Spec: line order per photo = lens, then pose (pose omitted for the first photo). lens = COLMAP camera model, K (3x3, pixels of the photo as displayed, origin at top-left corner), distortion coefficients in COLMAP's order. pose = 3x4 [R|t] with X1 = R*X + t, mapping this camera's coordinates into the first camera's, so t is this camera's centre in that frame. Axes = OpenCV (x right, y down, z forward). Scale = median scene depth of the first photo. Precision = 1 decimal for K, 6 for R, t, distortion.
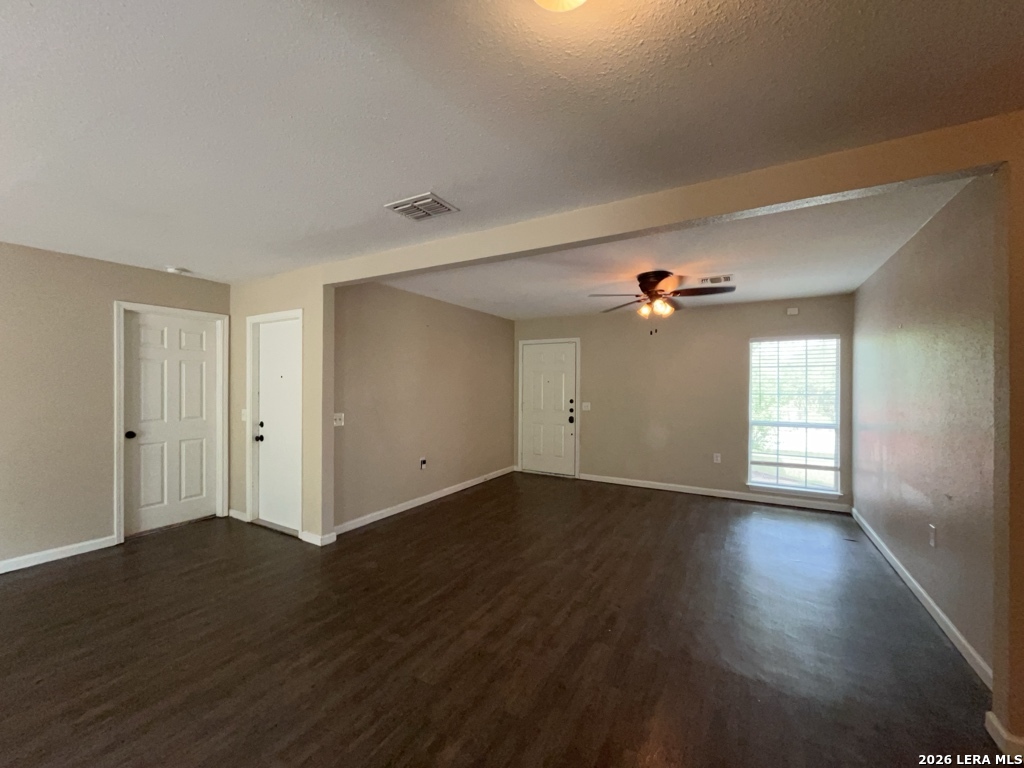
lens RADIAL K [[412.7, 0, 512.7], [0, 412.7, 385.1], [0, 0, 1]] dist [-0.000298, 0.000089]
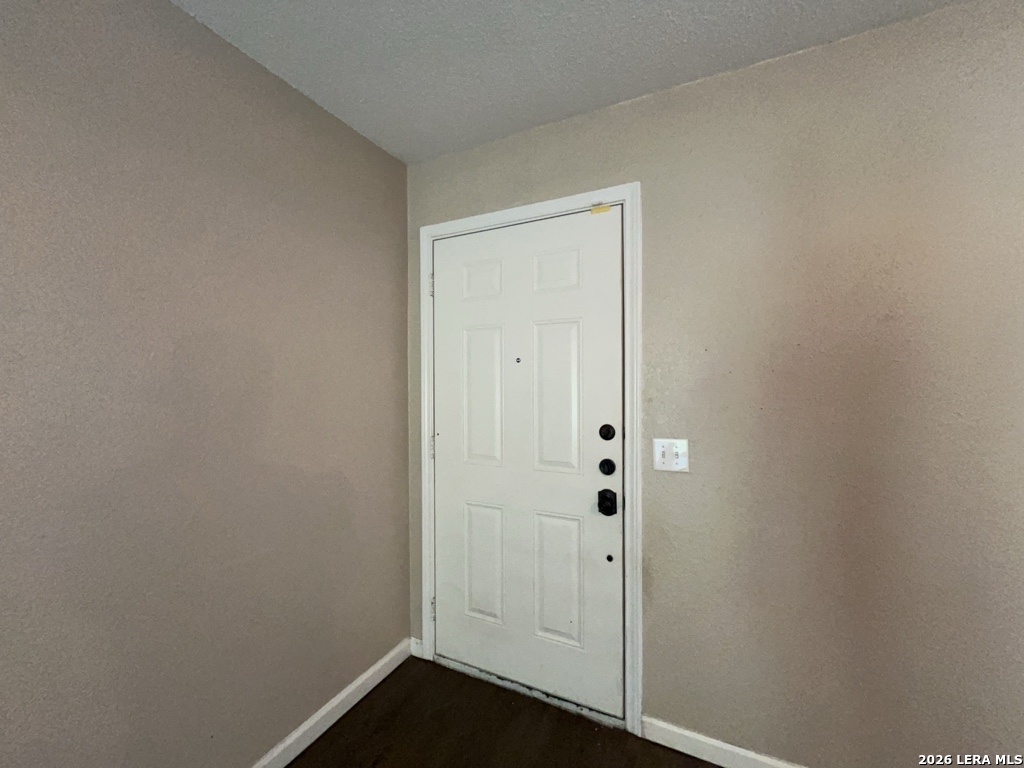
lens RADIAL K [[412.7, 0, 514.1], [0, 412.7, 383.8], [0, 0, 1]] dist [-0.000298, 0.000089]
pose [[0.997601, -0.013365, 0.067920, 0.066250], [0.012775, 0.999877, 0.009106, 0.005496], [-0.068033, -0.008217, 0.997649, 0.744722]]
